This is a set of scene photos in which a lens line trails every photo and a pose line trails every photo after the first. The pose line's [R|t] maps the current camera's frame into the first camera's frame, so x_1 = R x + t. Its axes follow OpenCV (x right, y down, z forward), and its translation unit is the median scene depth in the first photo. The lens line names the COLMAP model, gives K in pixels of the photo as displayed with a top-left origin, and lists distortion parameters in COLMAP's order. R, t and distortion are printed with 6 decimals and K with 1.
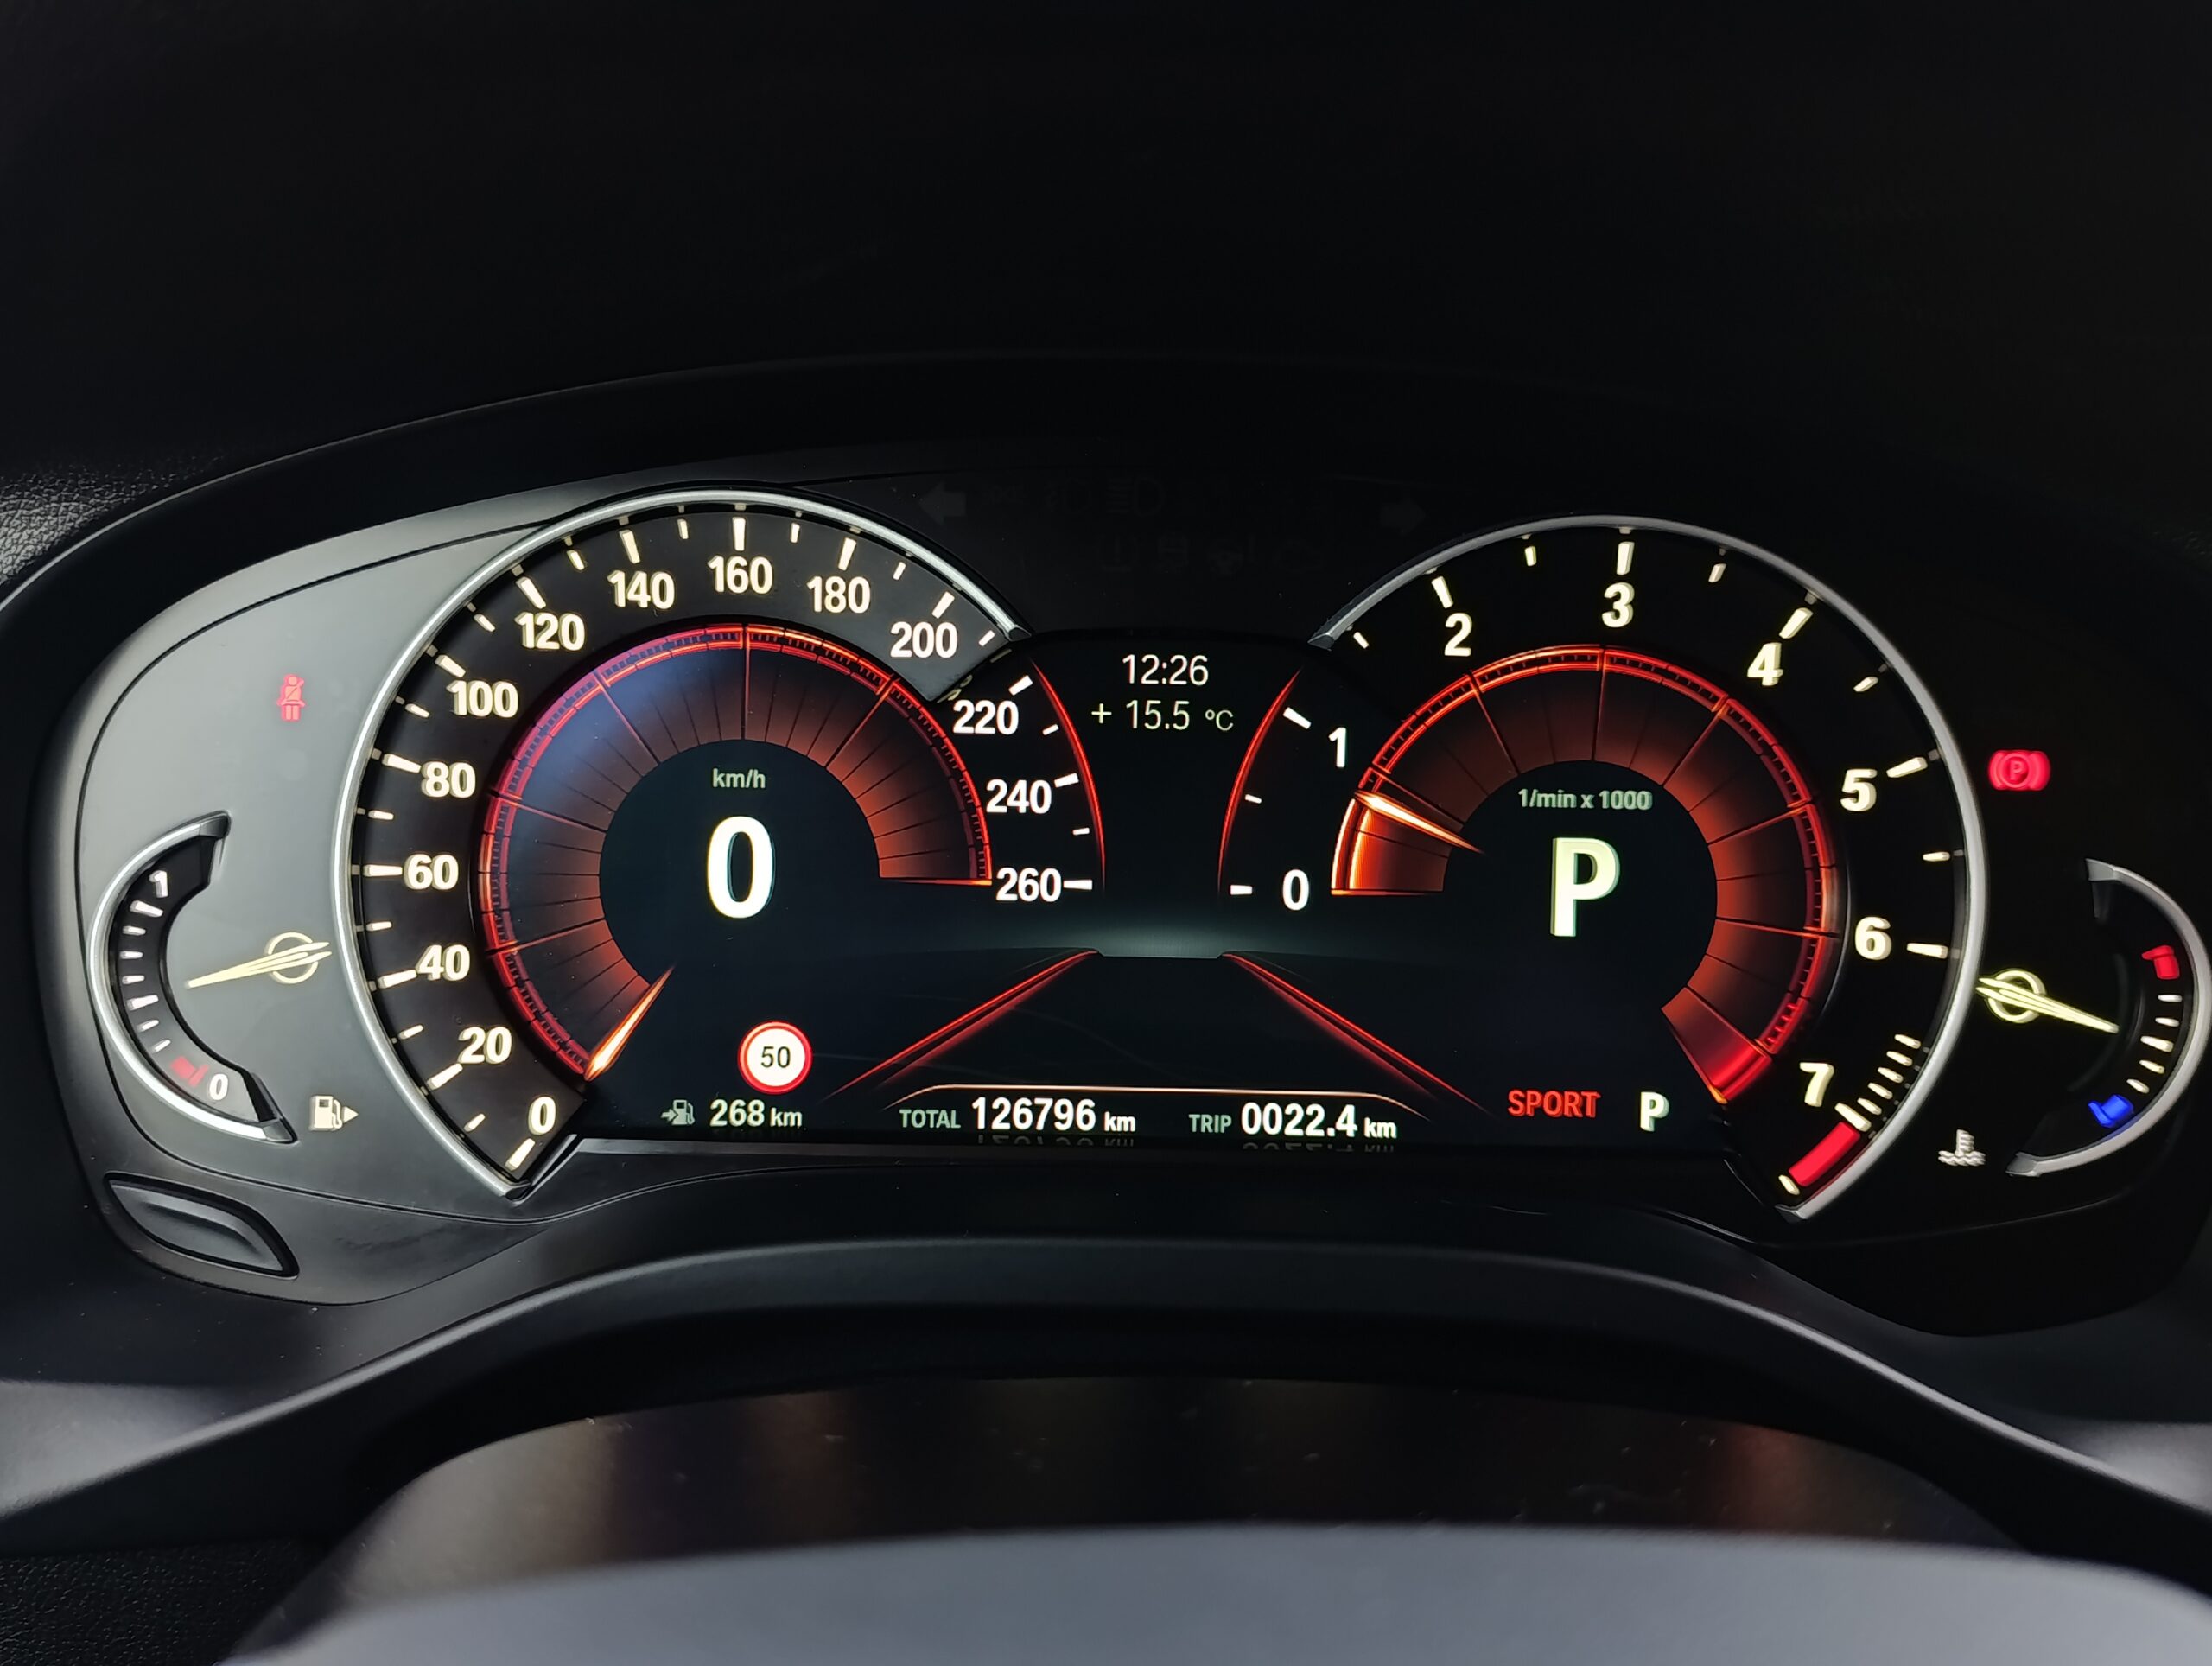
lens RADIAL K [[1925.5, 0, 1115.3], [0, 1925.5, 826.5], [0, 0, 1]] dist [-0.098663, -0.054384]
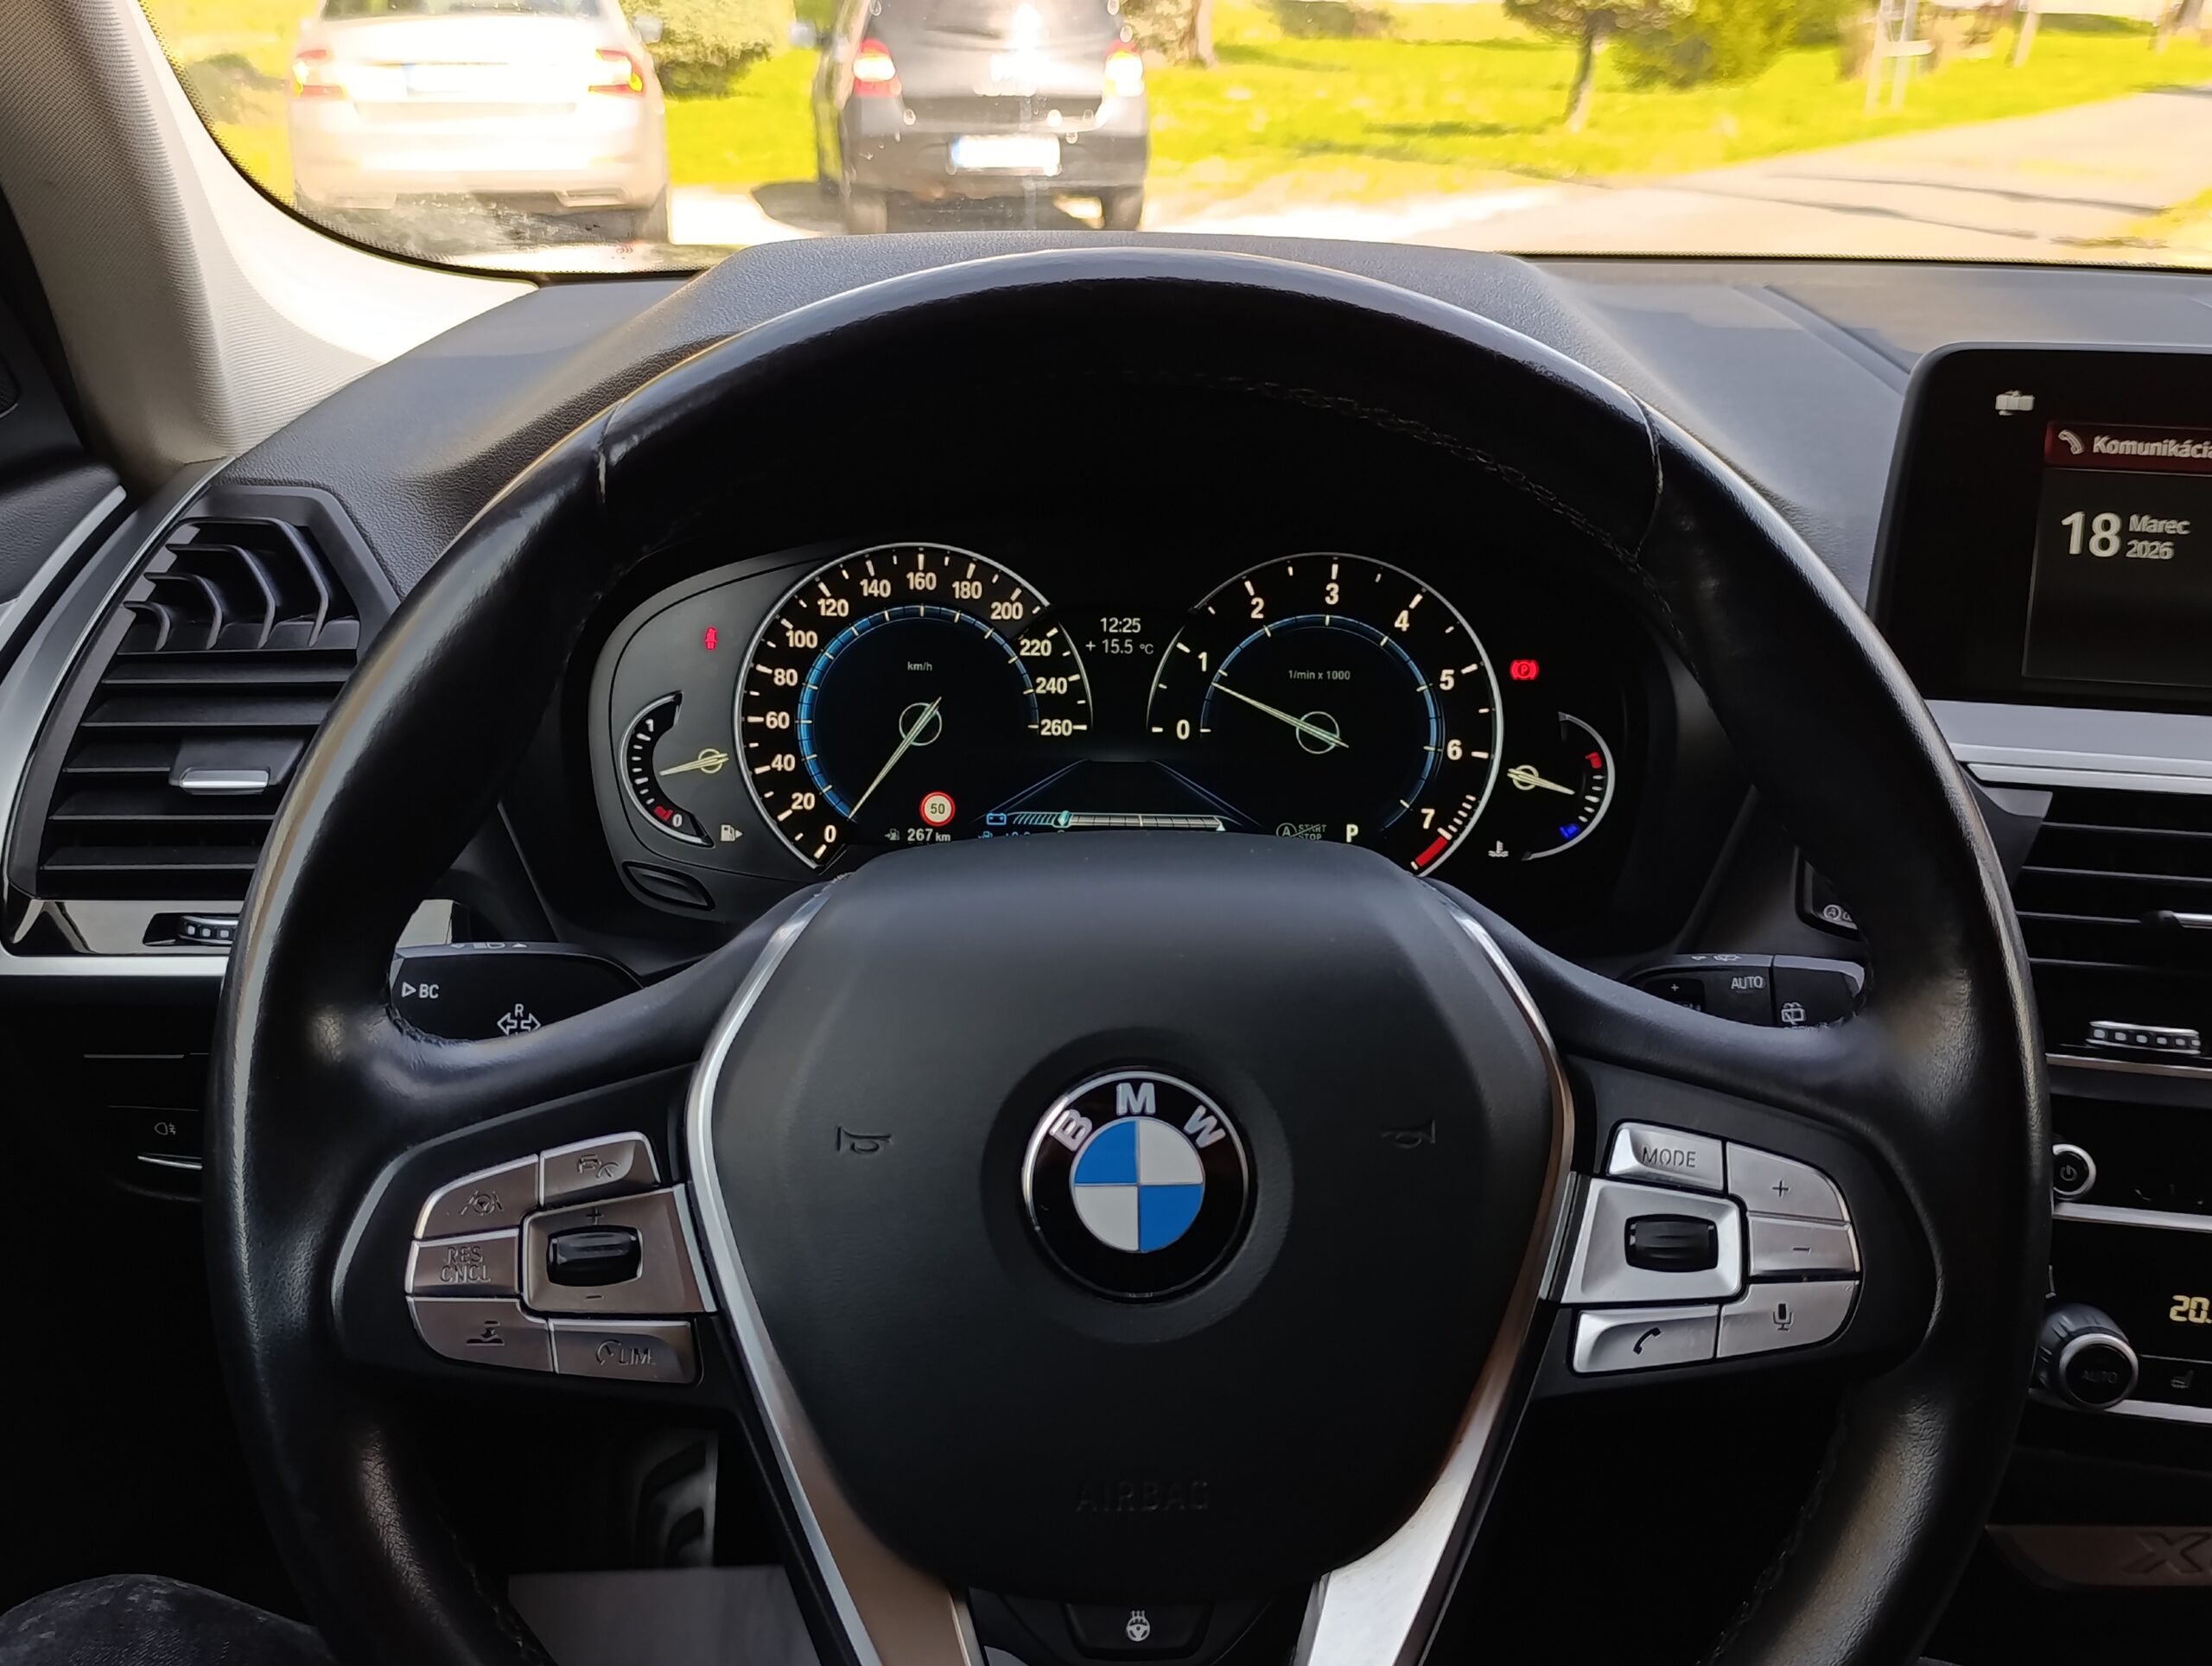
lens RADIAL K [[1925.5, 0, 1103.7], [0, 1925.5, 847.1], [0, 0, 1]] dist [-0.098663, -0.054384]
pose [[0.999993, -0.003442, -0.001237, 0.009402], [0.003470, 0.999717, 0.023528, 0.116851], [0.001155, -0.023532, 0.999722, -1.158708]]
